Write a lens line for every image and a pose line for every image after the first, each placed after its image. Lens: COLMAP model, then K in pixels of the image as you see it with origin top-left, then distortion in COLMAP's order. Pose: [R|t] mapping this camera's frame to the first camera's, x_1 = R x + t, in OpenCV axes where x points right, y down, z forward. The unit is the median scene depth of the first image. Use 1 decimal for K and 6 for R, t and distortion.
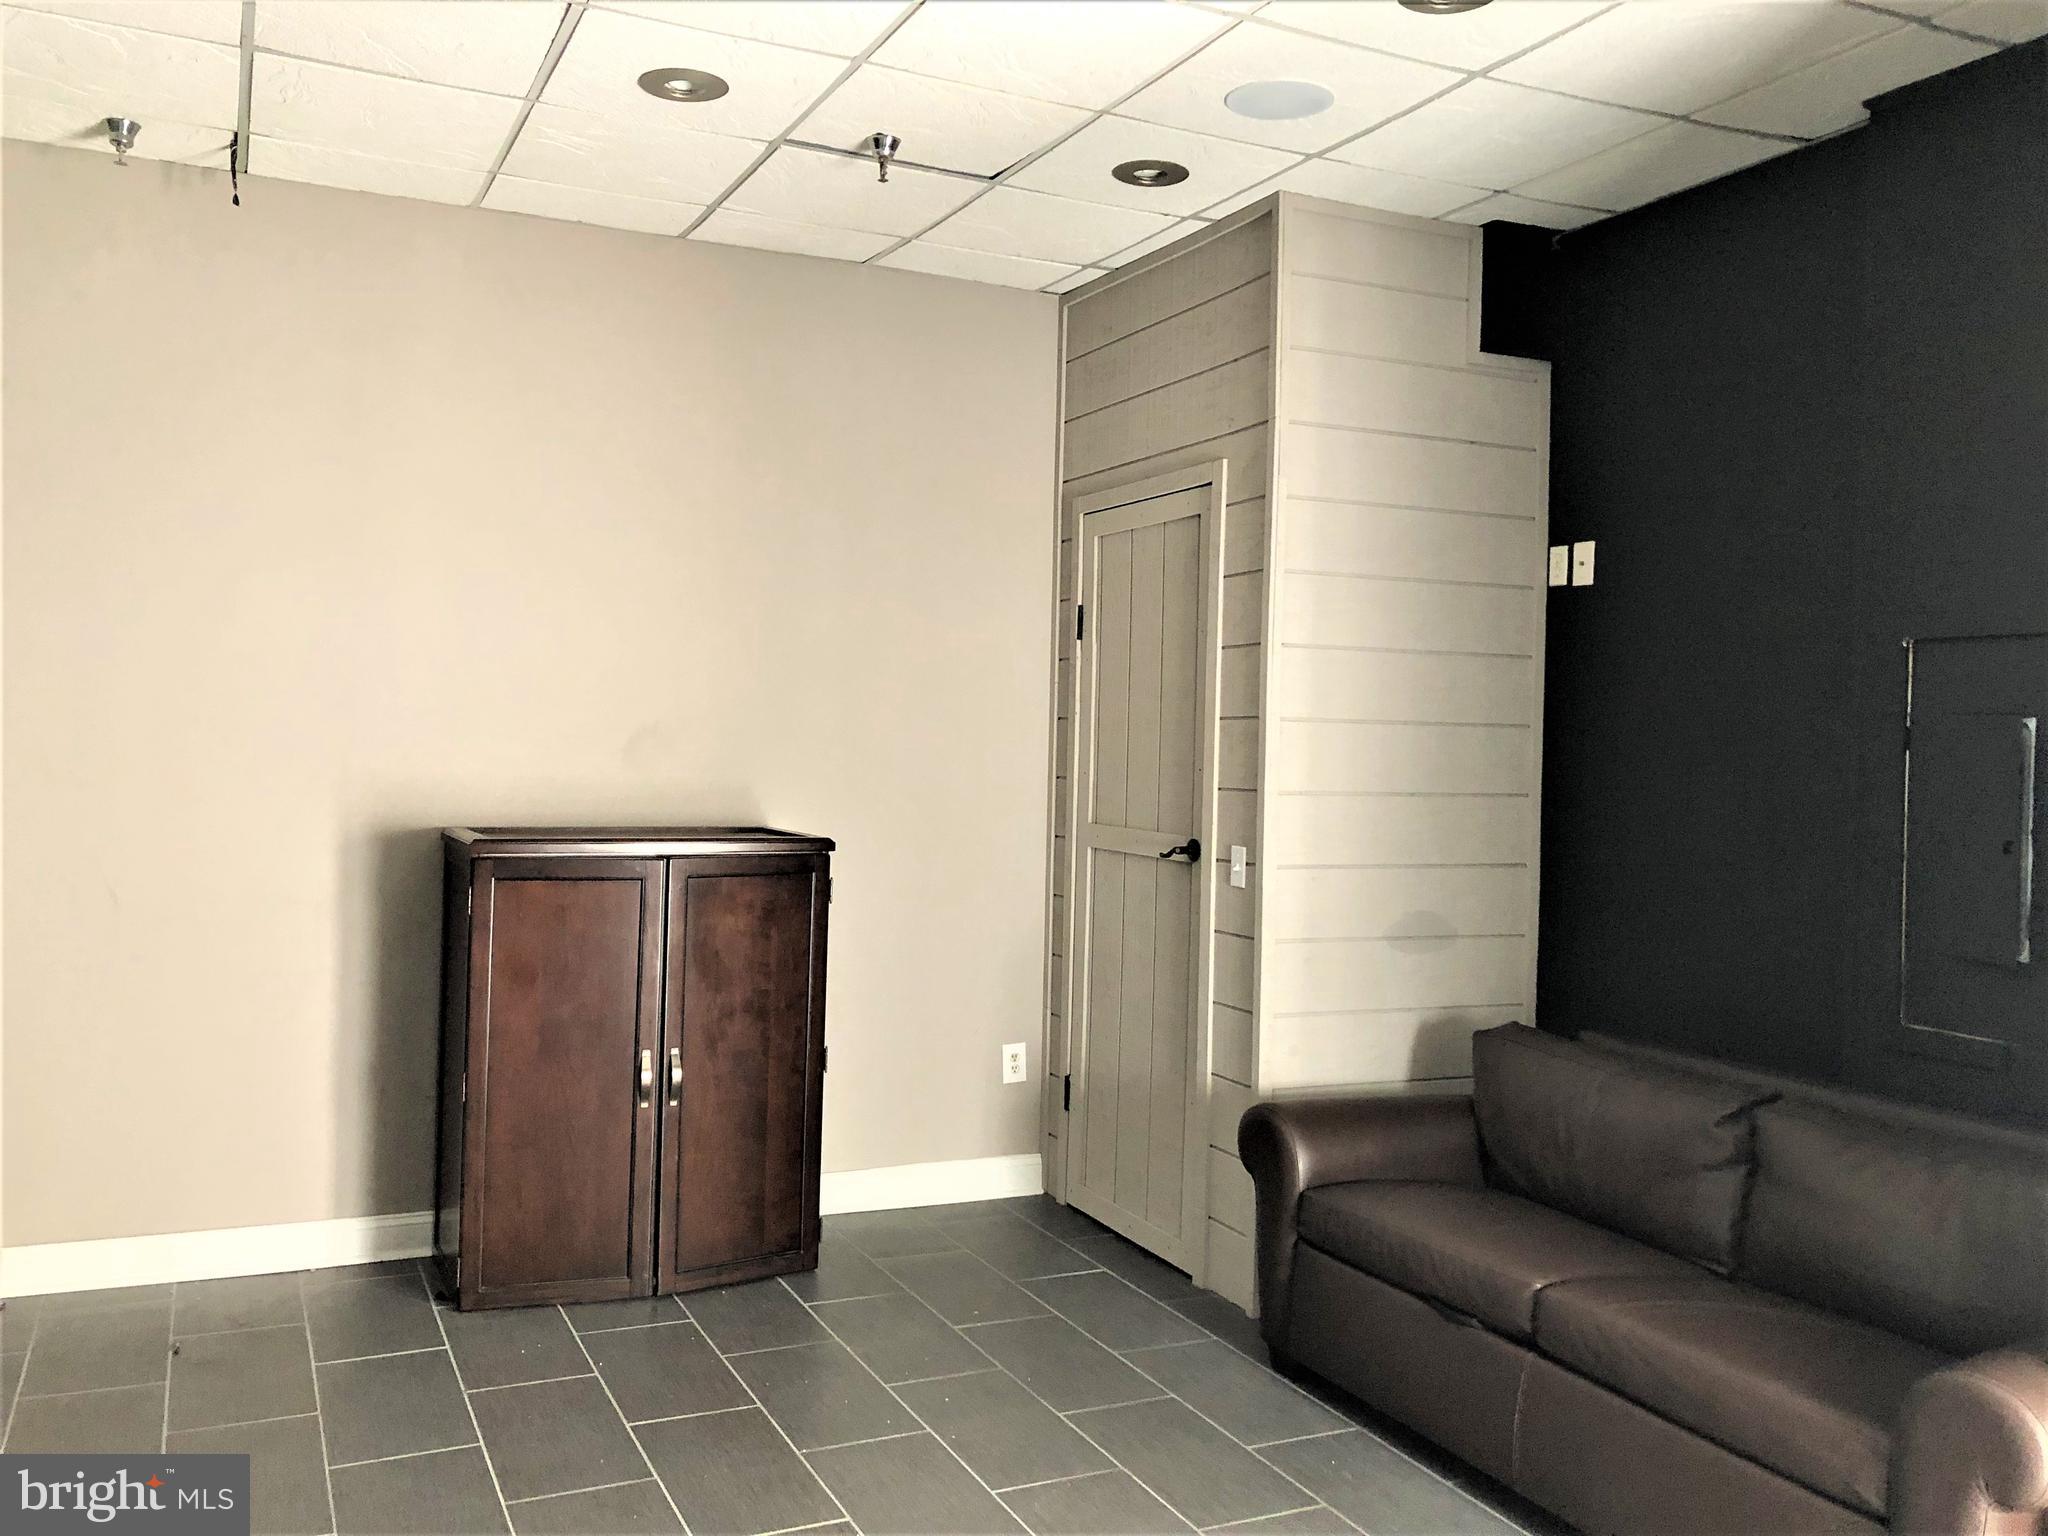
lens RADIAL K [[1688.7, 0, 1027.6], [0, 1688.7, 735.9], [0, 0, 1]] dist [0.018104, 0.003902]
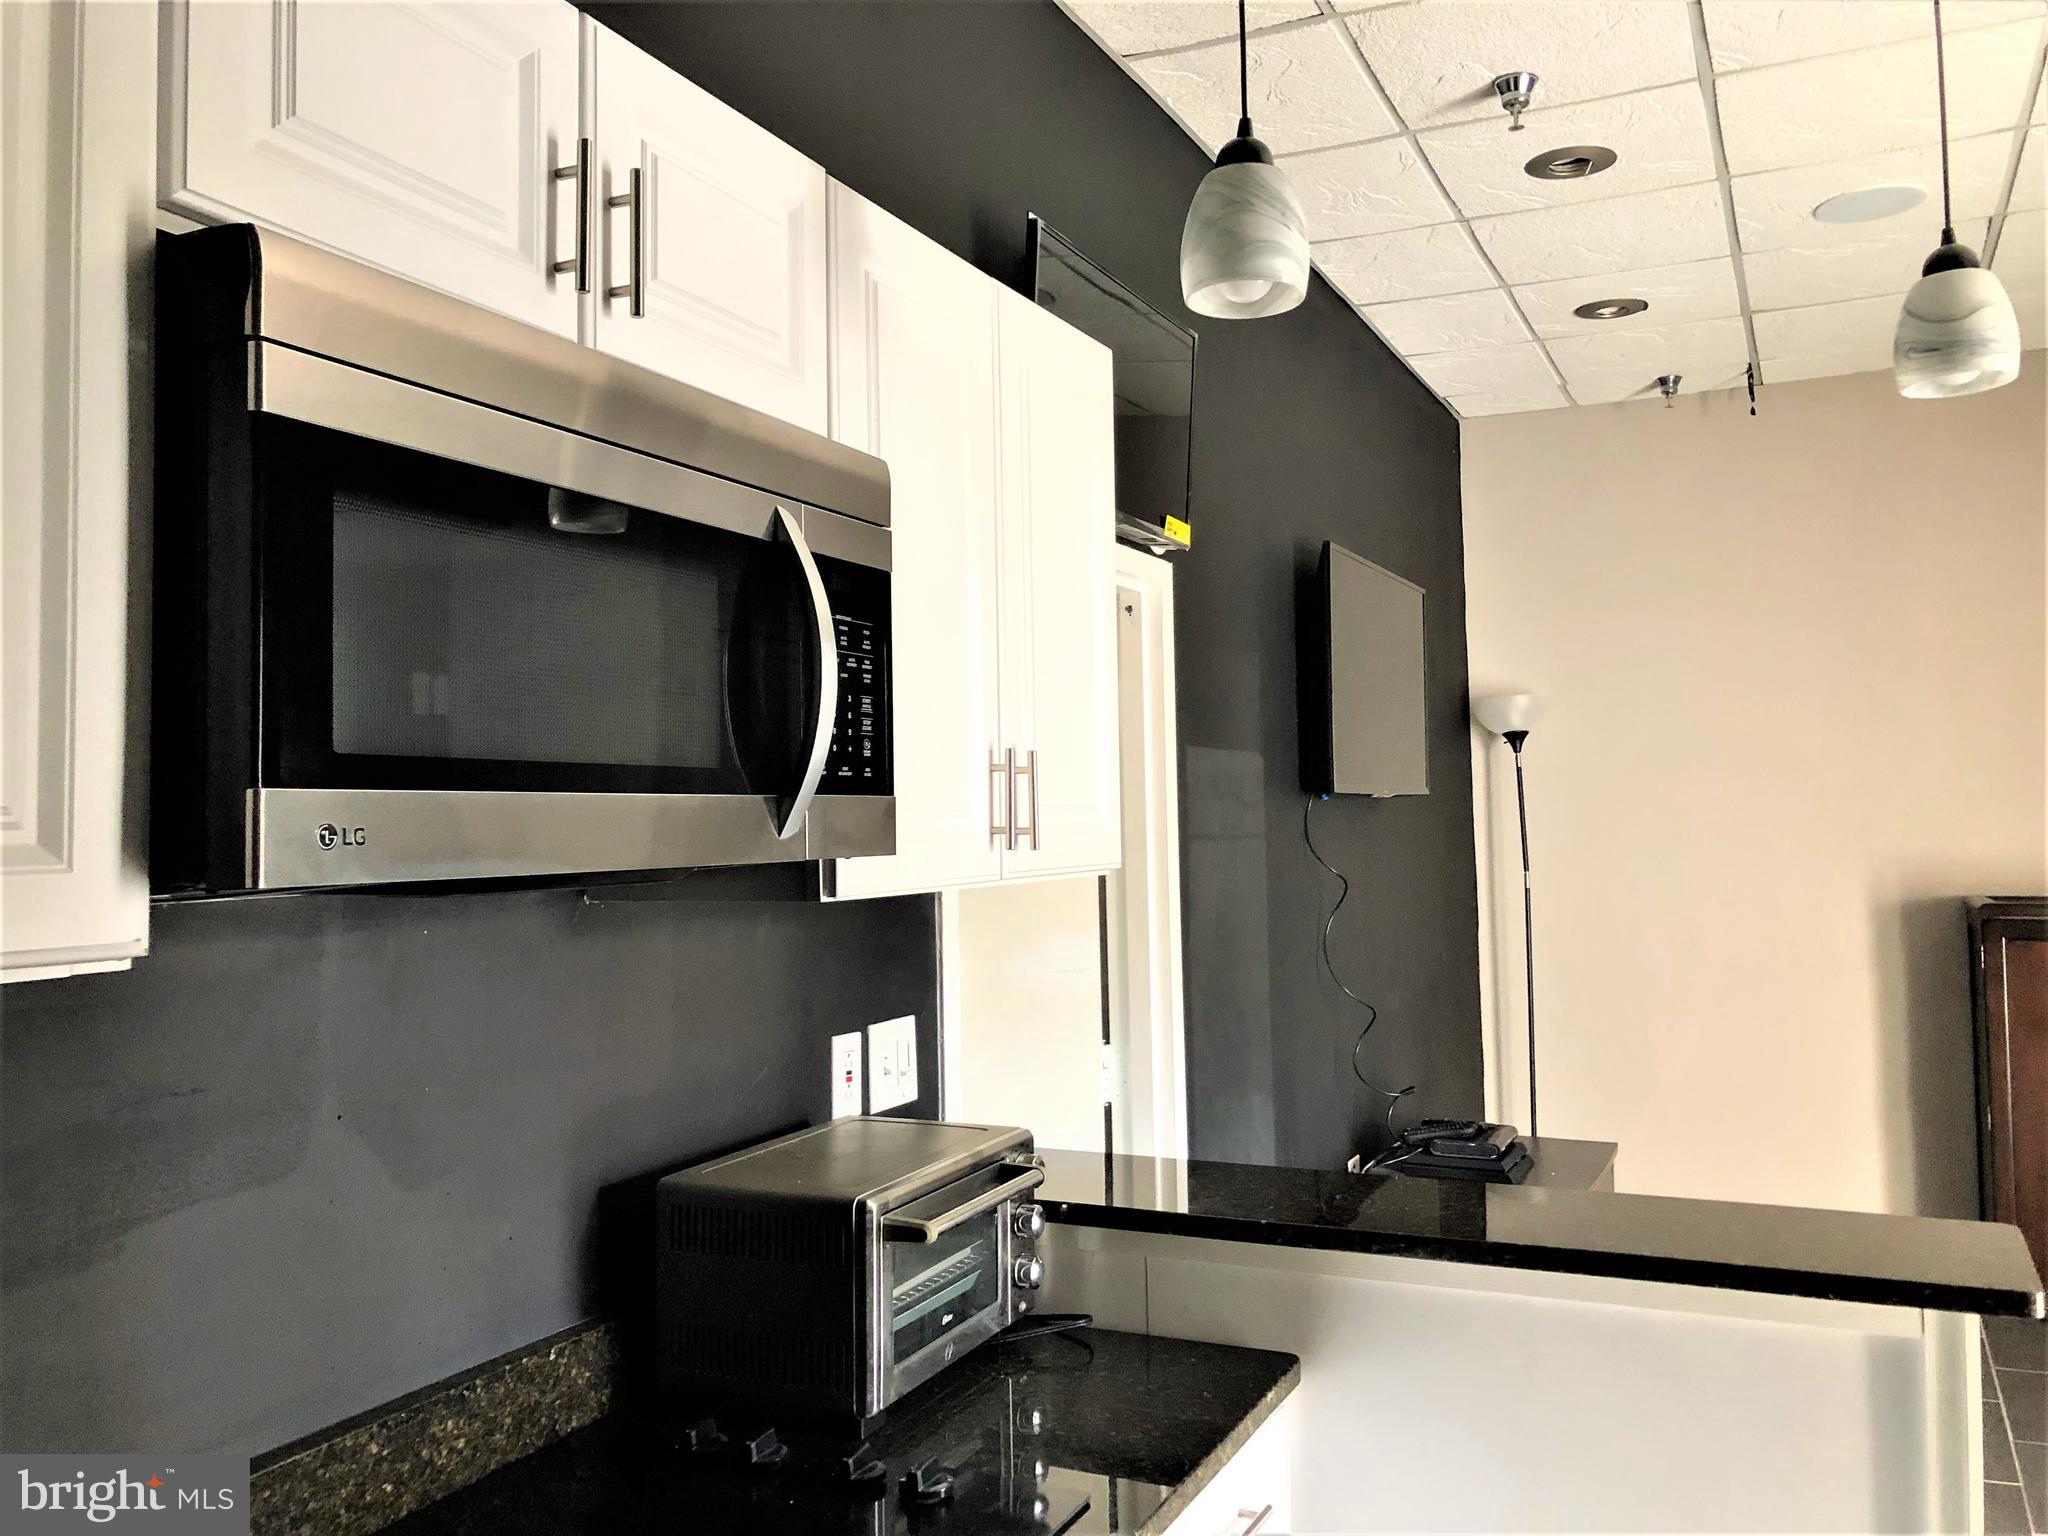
lens RADIAL K [[1663.1, 0, 1019.6], [0, 1663.1, 735.5], [0, 0, 1]] dist [0.061822, -0.089977]
pose [[0.624344, -0.076412, -0.777403, 0.165658], [0.031783, 0.996865, -0.072458, 0.008525], [0.780502, 0.020531, 0.624816, -0.240688]]
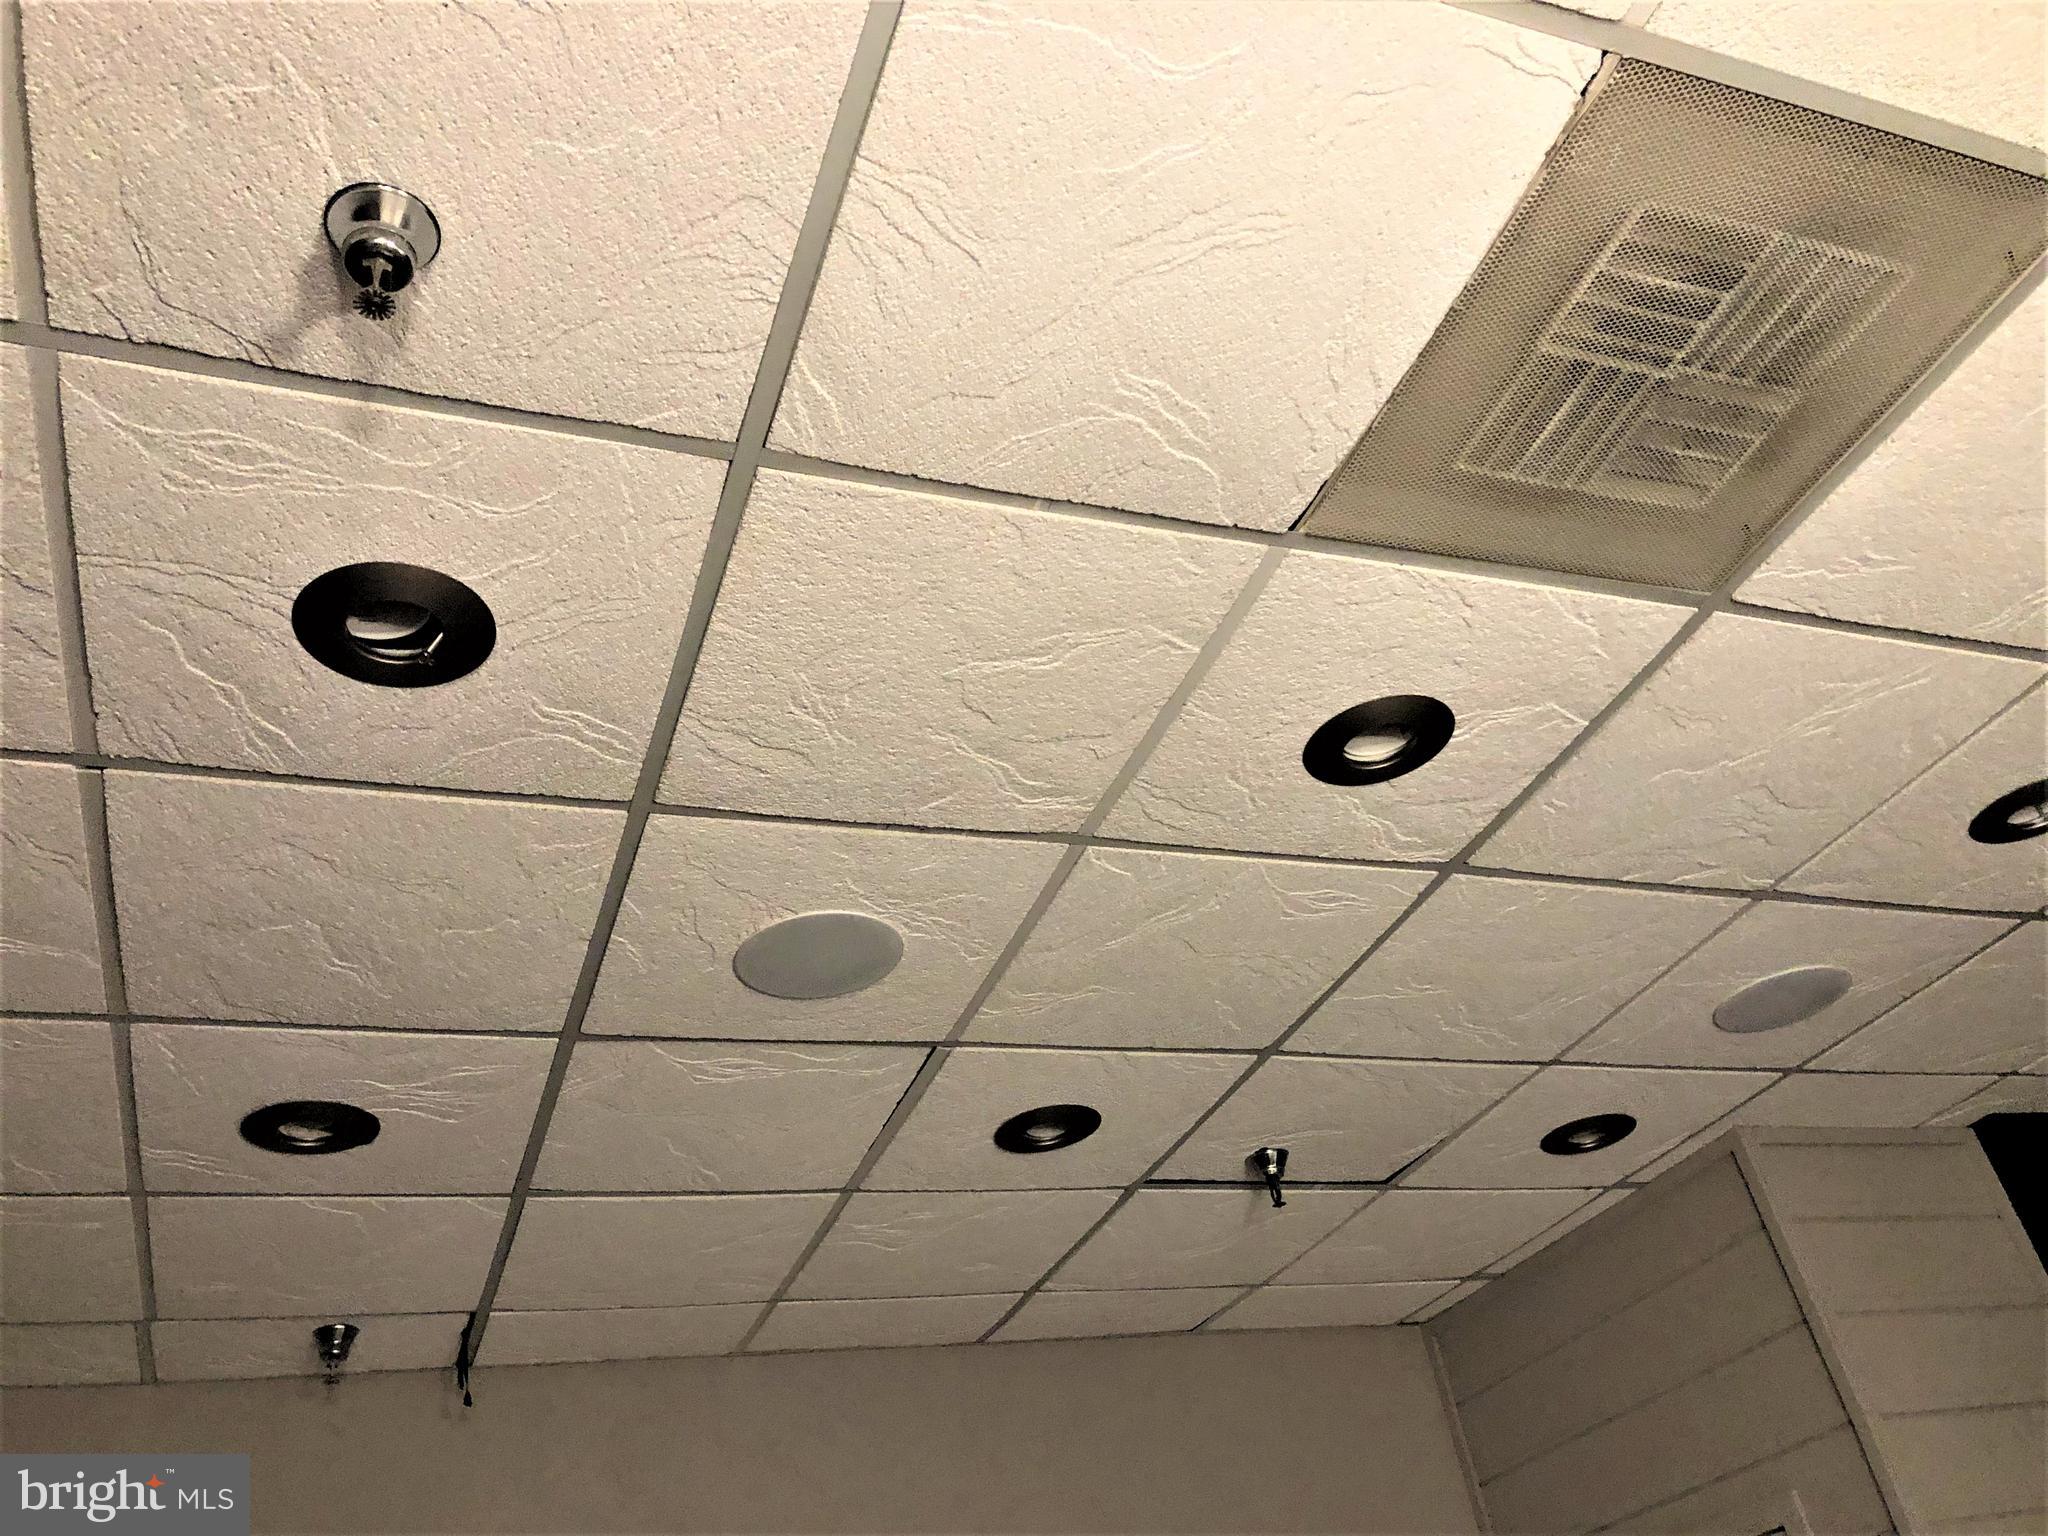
lens RADIAL K [[1688.7, 0, 1027.6], [0, 1688.7, 735.9], [0, 0, 1]] dist [0.018104, 0.003902]
pose [[0.980644, -0.195168, 0.015712, -0.164352], [0.167917, 0.797010, -0.580154, -0.061931], [0.100705, 0.571563, 0.814355, 0.212900]]
